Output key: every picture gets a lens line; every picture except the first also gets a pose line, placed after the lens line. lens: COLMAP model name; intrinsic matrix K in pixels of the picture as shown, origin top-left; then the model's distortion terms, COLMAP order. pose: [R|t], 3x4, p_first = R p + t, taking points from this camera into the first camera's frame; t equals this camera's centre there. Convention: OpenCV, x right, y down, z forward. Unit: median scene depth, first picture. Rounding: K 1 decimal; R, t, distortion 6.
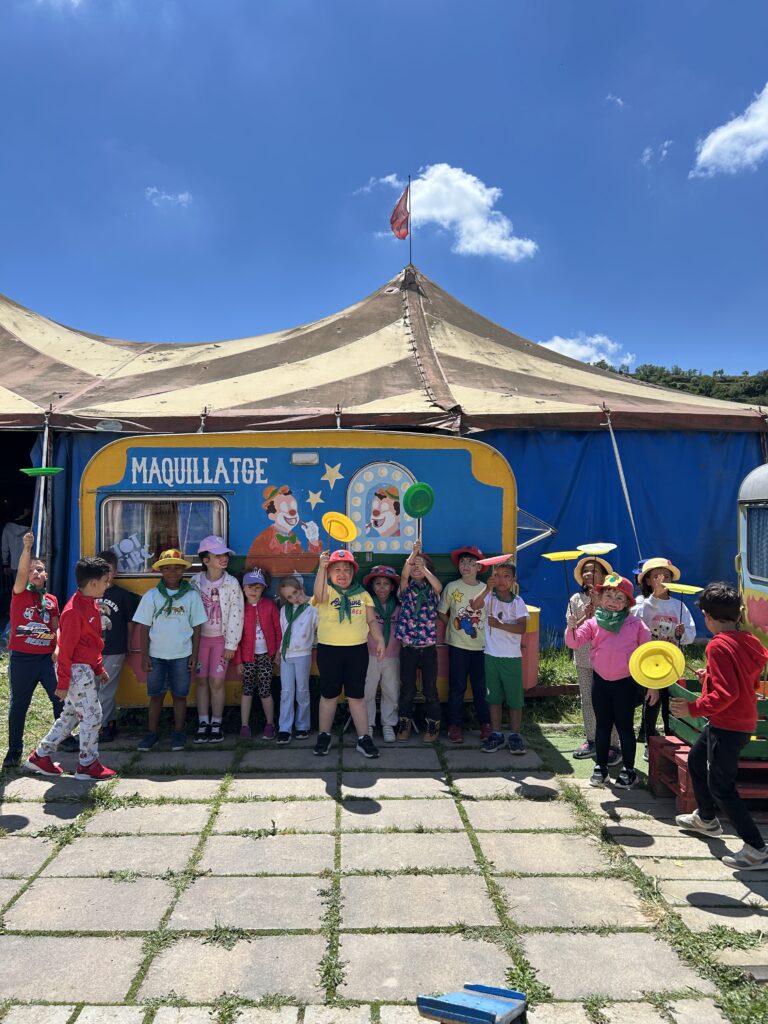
lens RADIAL K [[787.0, 0, 386.3], [0, 787.0, 511.2], [0, 0, 1]] dist [0.091555, -0.004581]
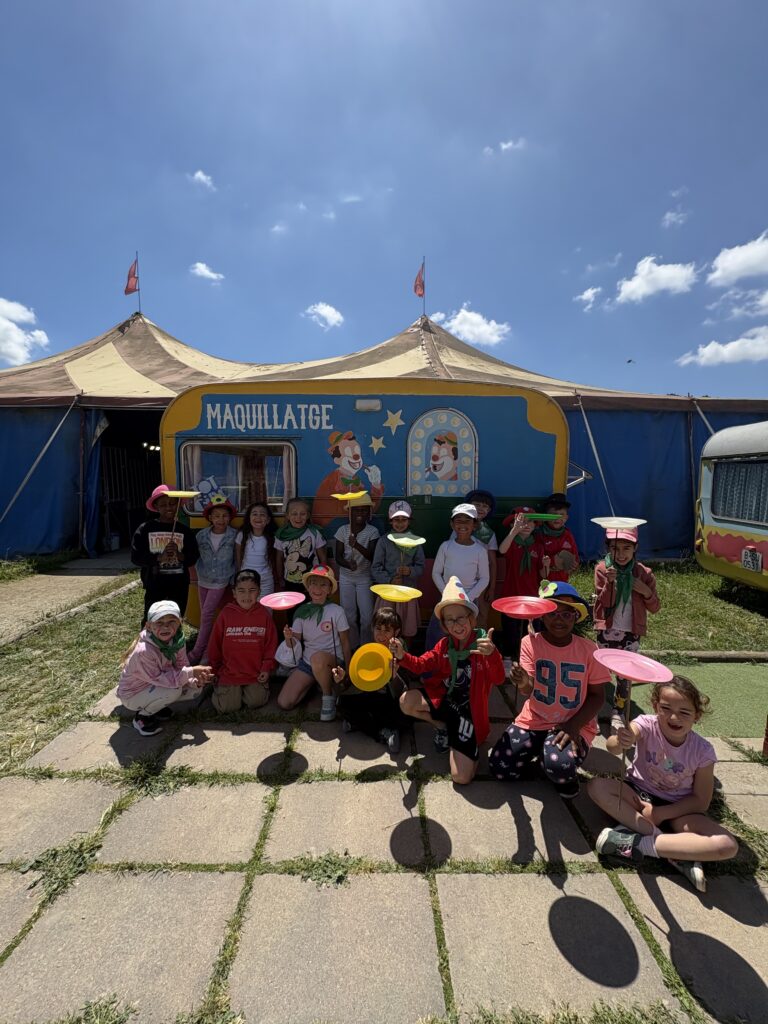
lens RADIAL K [[406.6, 0, 376.8], [0, 406.6, 513.8], [0, 0, 1]] dist [0.001871, 0.000002]
pose [[0.998935, 0.009085, -0.045244, -0.066135], [-0.004933, 0.995835, 0.091041, 0.027783], [0.045883, -0.090721, 0.994819, 0.450036]]
